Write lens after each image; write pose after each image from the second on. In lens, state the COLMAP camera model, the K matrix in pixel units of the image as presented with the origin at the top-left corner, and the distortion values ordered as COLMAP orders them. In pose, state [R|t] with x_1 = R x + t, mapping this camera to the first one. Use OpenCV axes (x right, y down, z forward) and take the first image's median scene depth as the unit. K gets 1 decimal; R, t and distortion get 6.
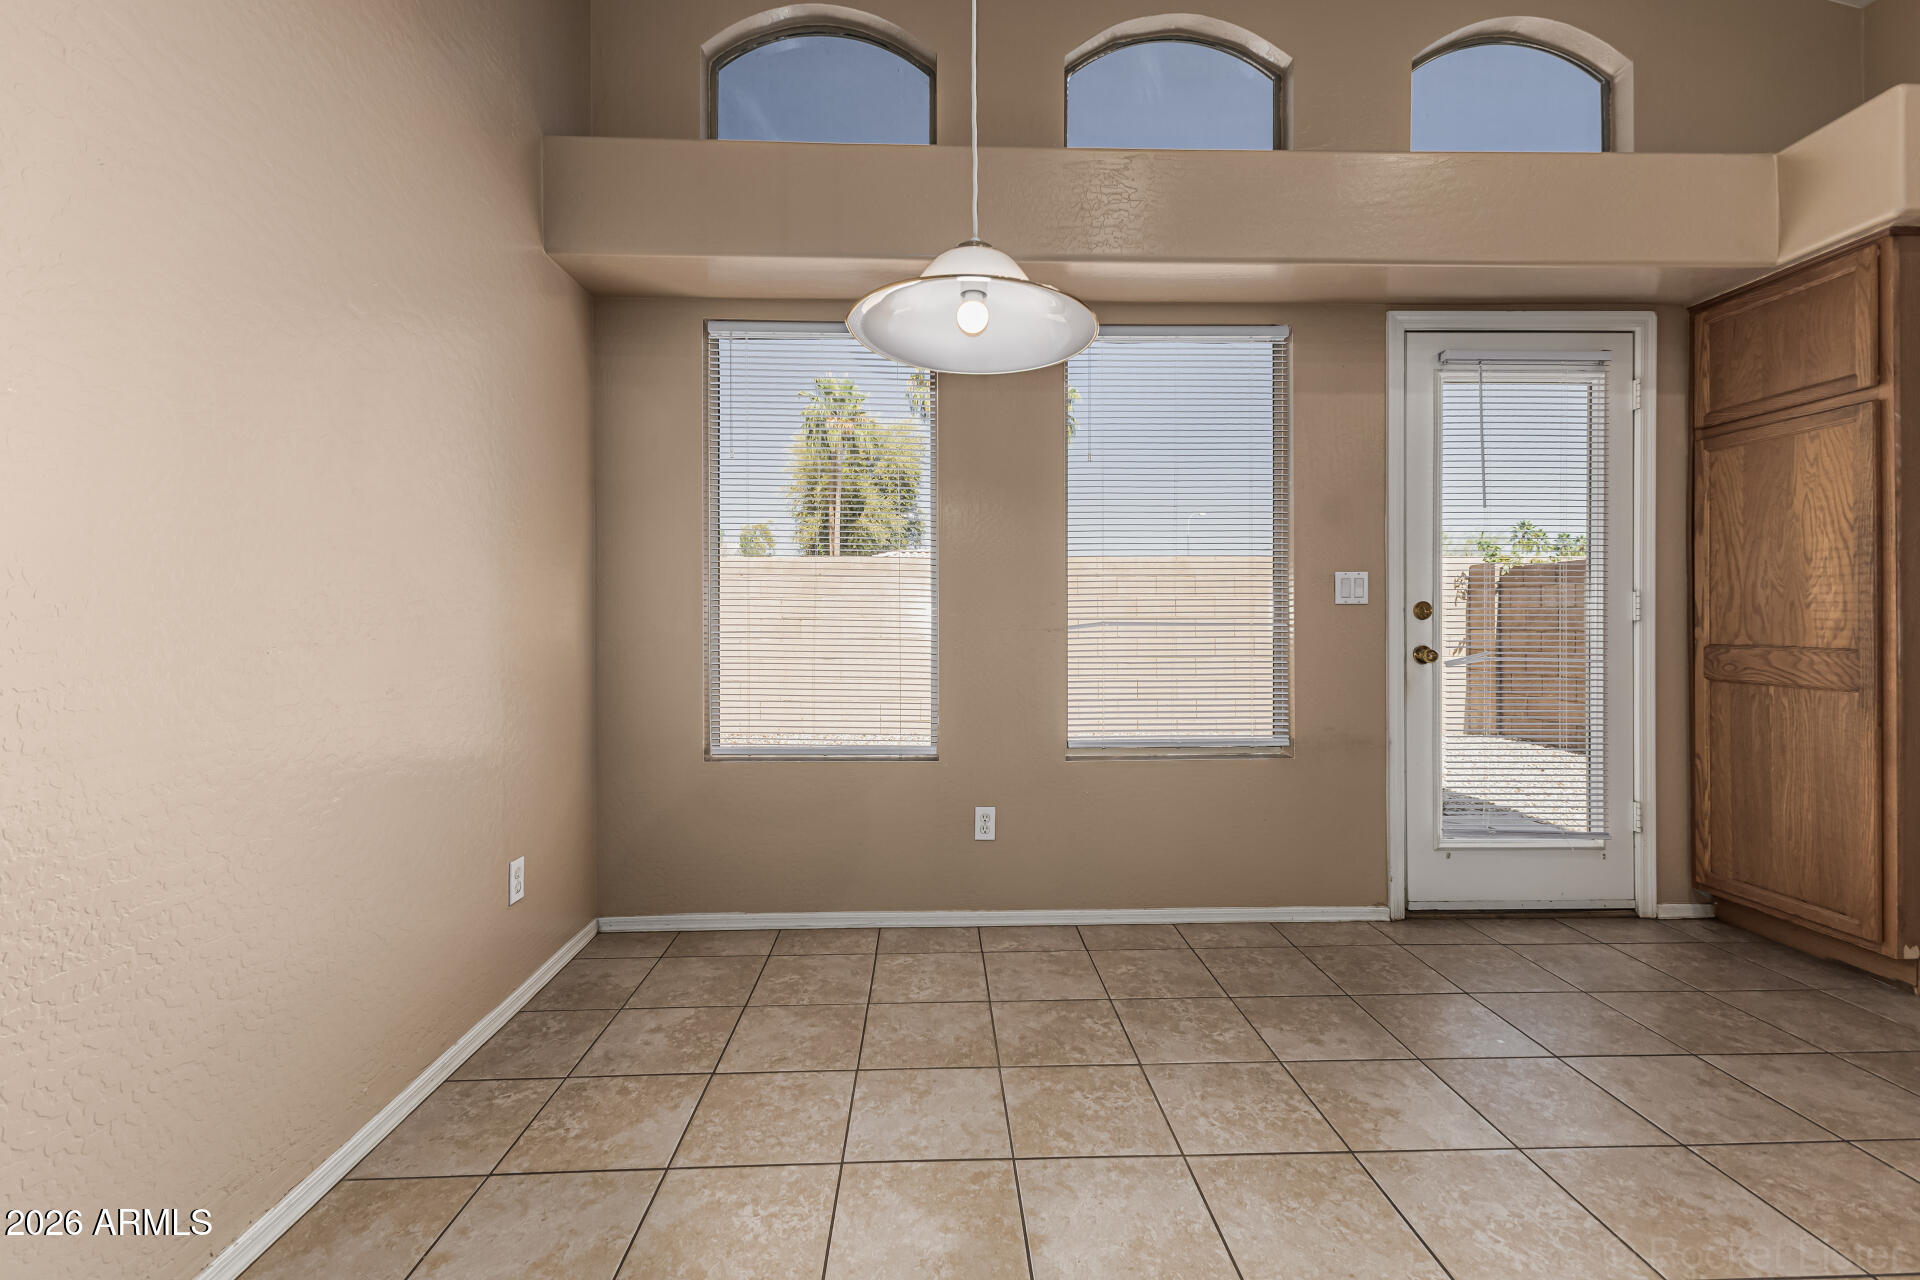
lens RADIAL K [[839.2, 0, 951.6], [0, 839.2, 616.7], [0, 0, 1]] dist [0.014534, -0.003997]
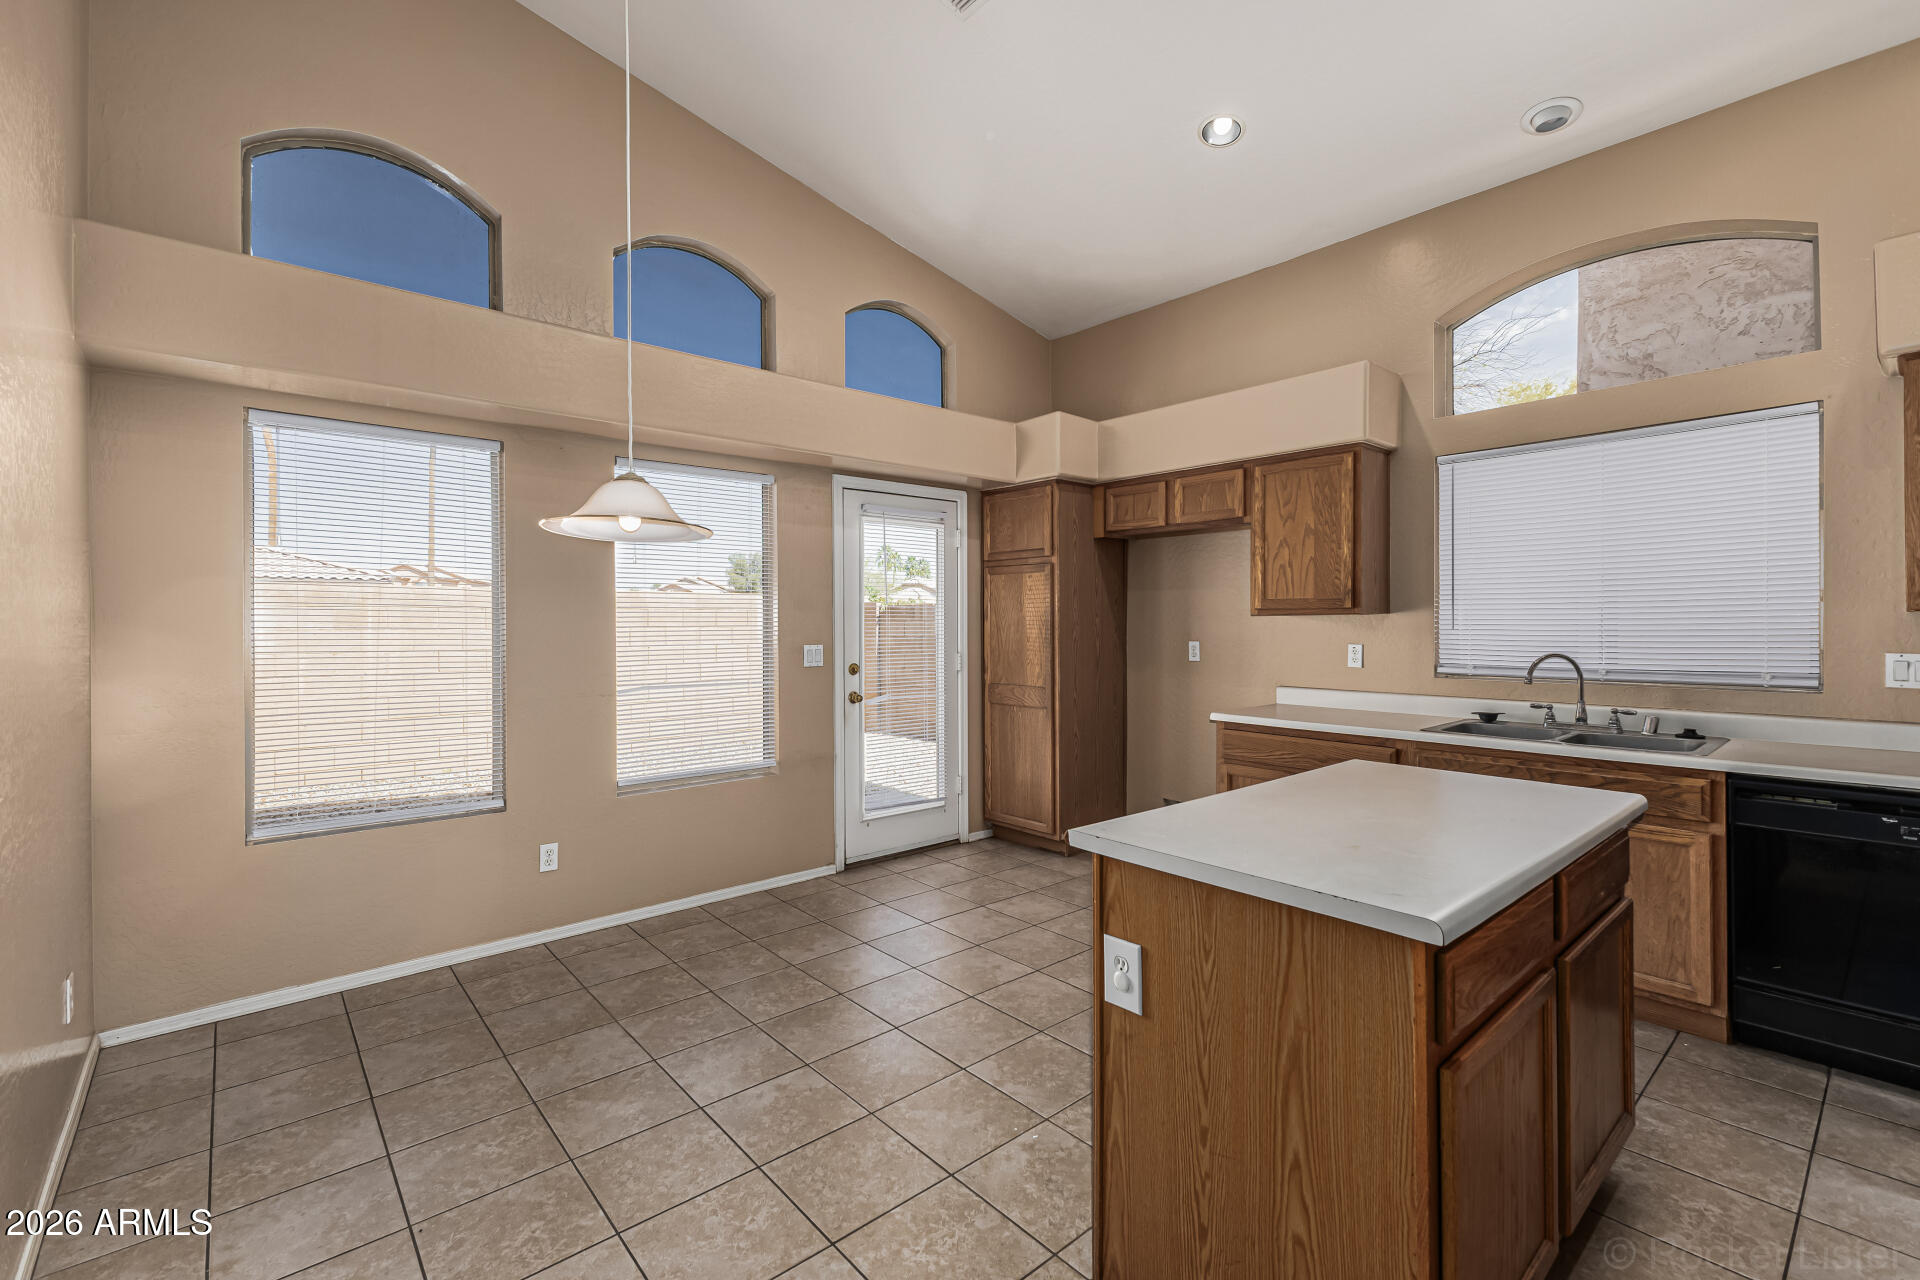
lens RADIAL K [[839.2, 0, 951.0], [0, 839.2, 624.9], [0, 0, 1]] dist [0.014534, -0.003997]
pose [[0.781098, -0.004760, 0.624390, -0.301201], [0.003222, 0.999988, 0.003592, -0.106741], [-0.624400, -0.000794, 0.781104, -0.361358]]
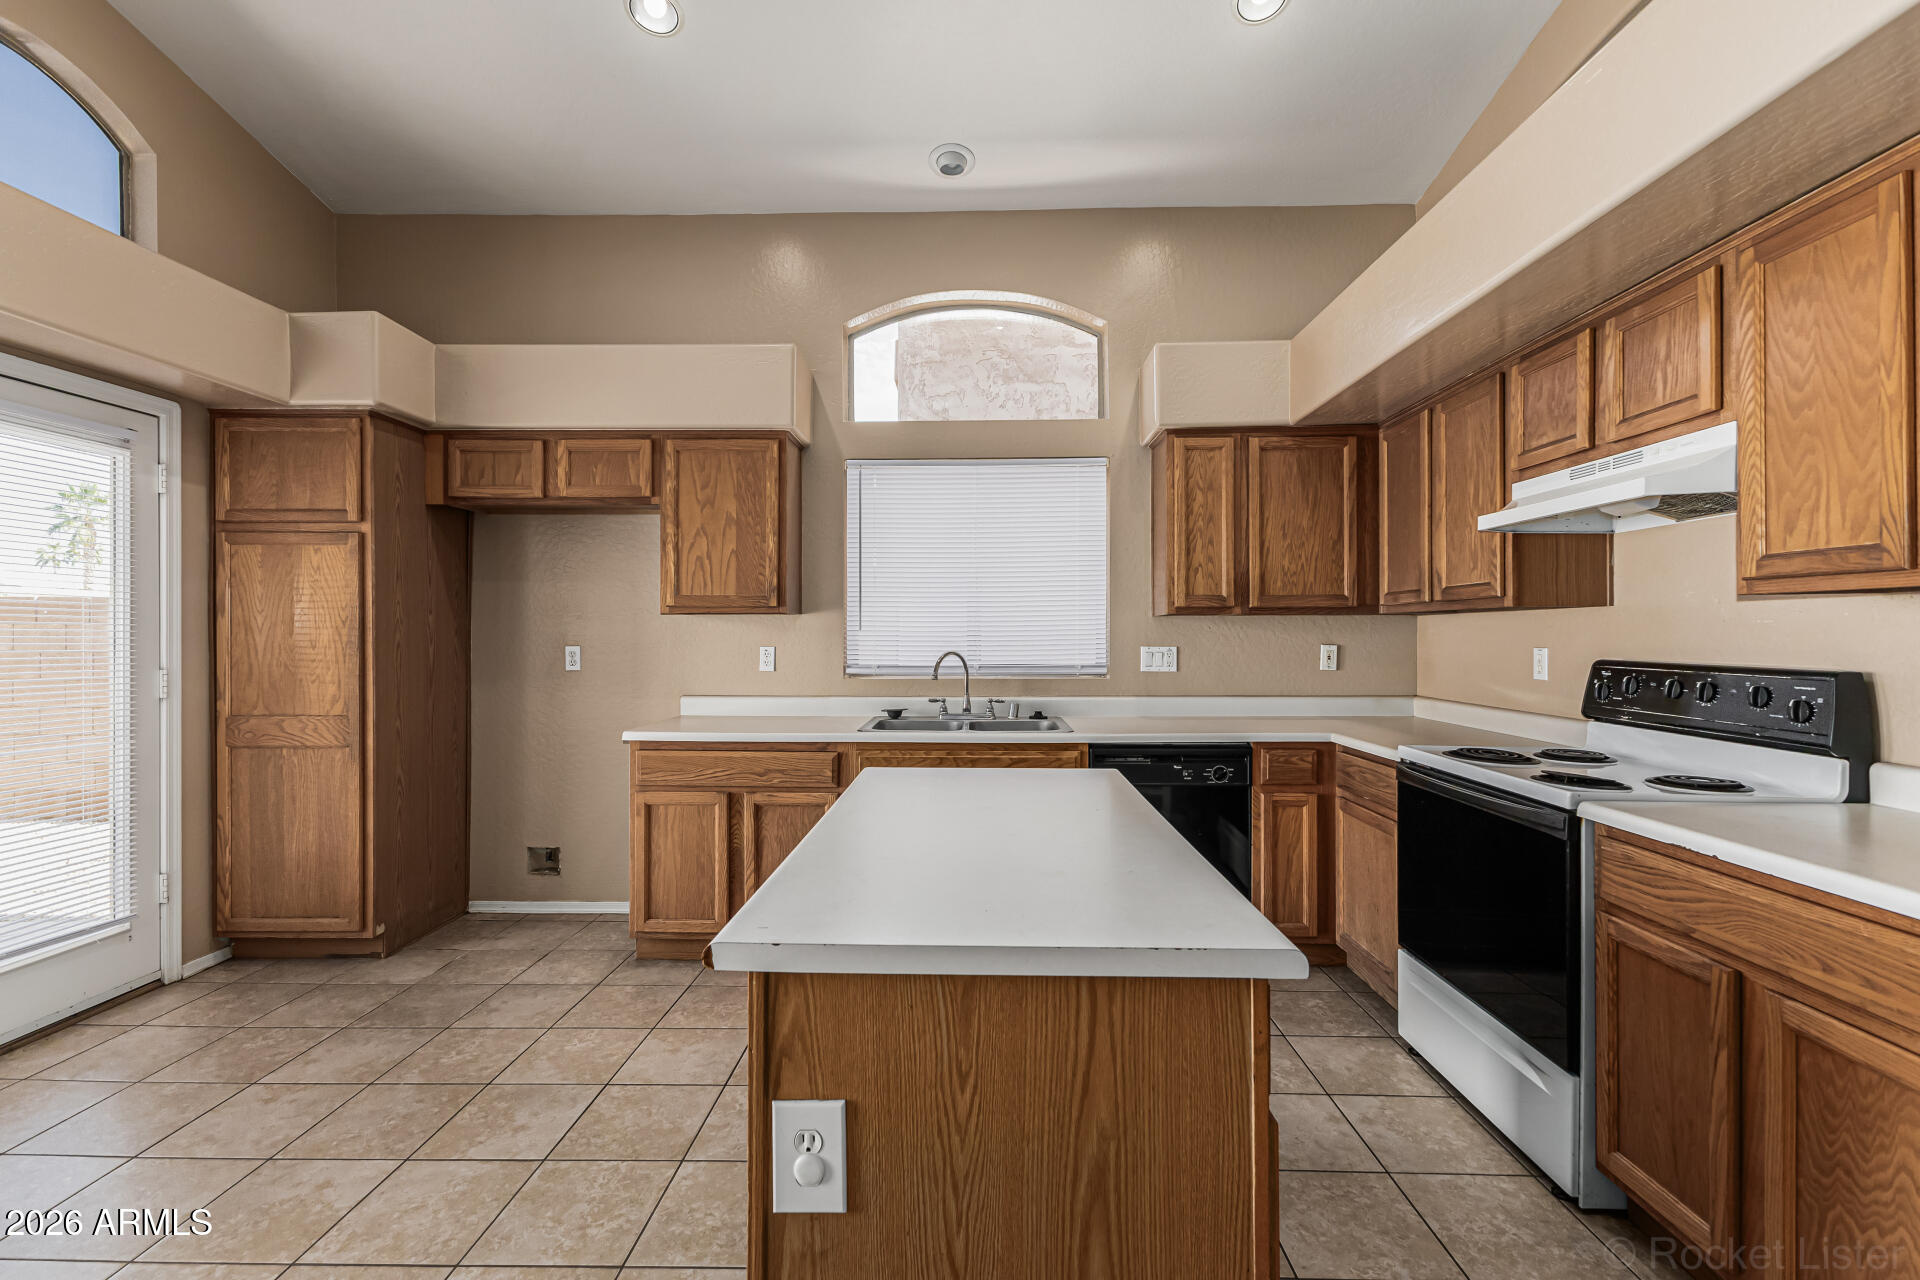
lens RADIAL K [[839.2, 0, 961.9], [0, 839.2, 636.6], [0, 0, 1]] dist [0.014534, -0.003997]
pose [[0.056335, -0.000800, 0.998412, -0.190023], [-0.000828, 0.999999, 0.000848, -0.081912], [-0.998412, -0.000874, 0.056335, -0.036247]]
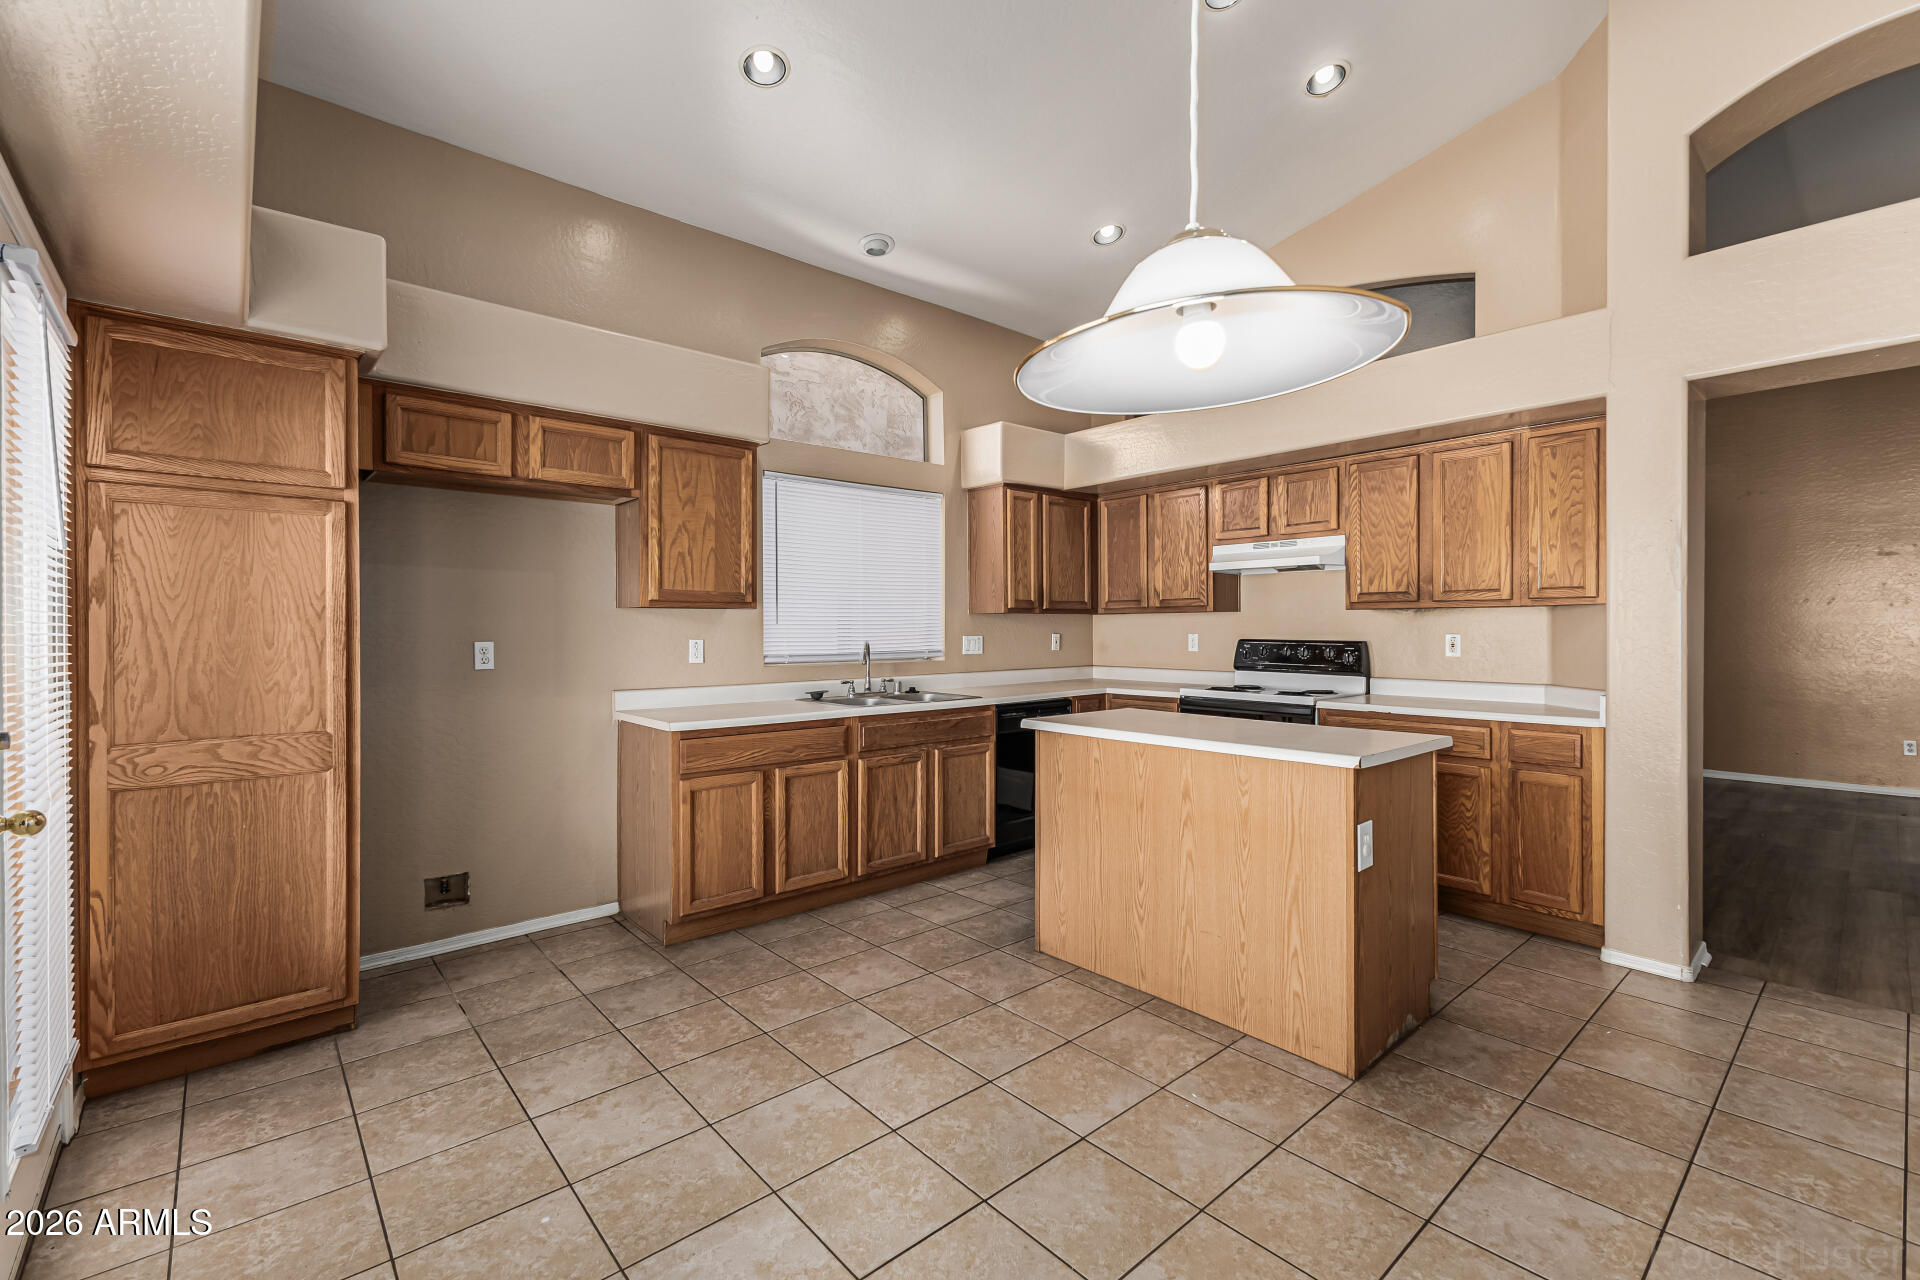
lens RADIAL K [[839.2, 0, 963.9], [0, 839.2, 627.5], [0, 0, 1]] dist [0.014534, -0.003997]
pose [[-0.639916, 0.003825, 0.768435, -0.236122], [0.003746, 0.999991, -0.001858, -0.080058], [-0.768436, 0.001689, -0.639925, 0.987409]]
